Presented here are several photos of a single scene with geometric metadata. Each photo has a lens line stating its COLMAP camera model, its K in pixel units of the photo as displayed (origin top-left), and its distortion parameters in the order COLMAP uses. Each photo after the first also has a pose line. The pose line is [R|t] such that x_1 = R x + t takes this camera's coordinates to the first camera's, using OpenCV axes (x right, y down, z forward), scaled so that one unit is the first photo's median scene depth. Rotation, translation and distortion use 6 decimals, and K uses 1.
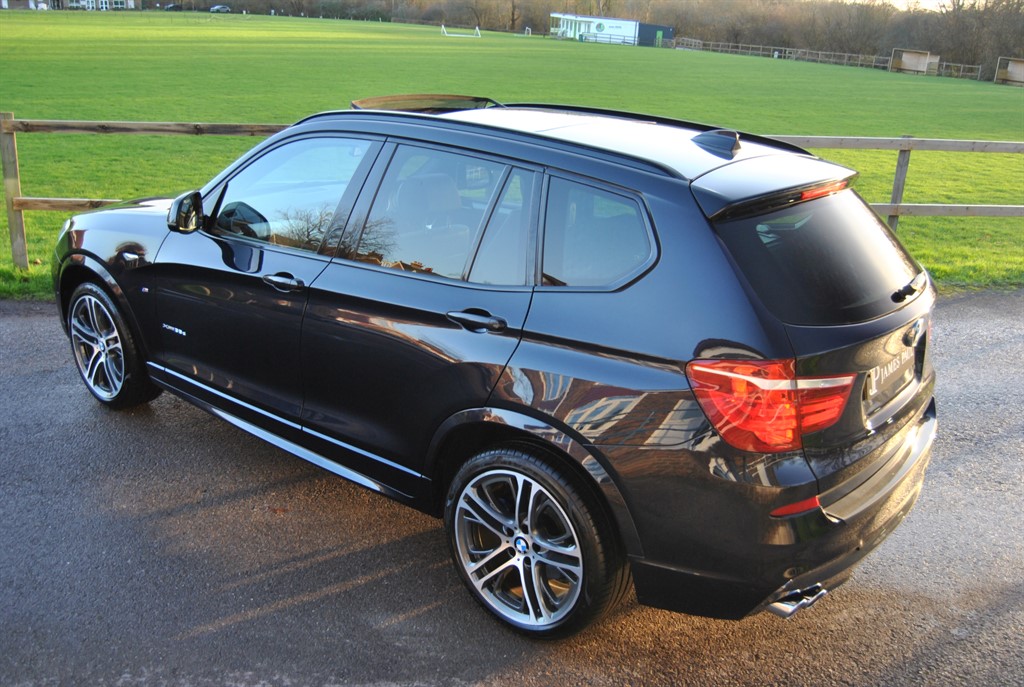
lens RADIAL K [[893.7, 0, 512.0], [0, 893.7, 343.5], [0, 0, 1]] dist [-0.097346, 0.053610]
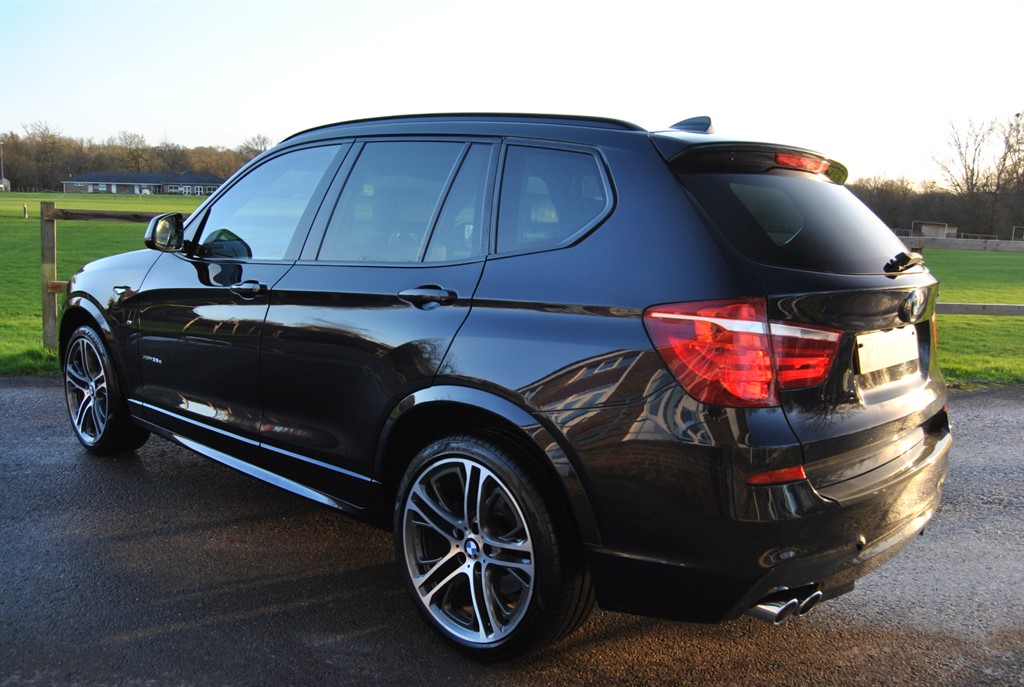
lens RADIAL K [[843.5, 0, 508.2], [0, 843.5, 348.3], [0, 0, 1]] dist [-0.095897, 0.041352]
pose [[0.998250, 0.005179, -0.058905, 0.092801], [-0.015395, 0.984567, -0.174332, 0.173266], [0.057094, 0.174934, 0.982923, 0.149700]]
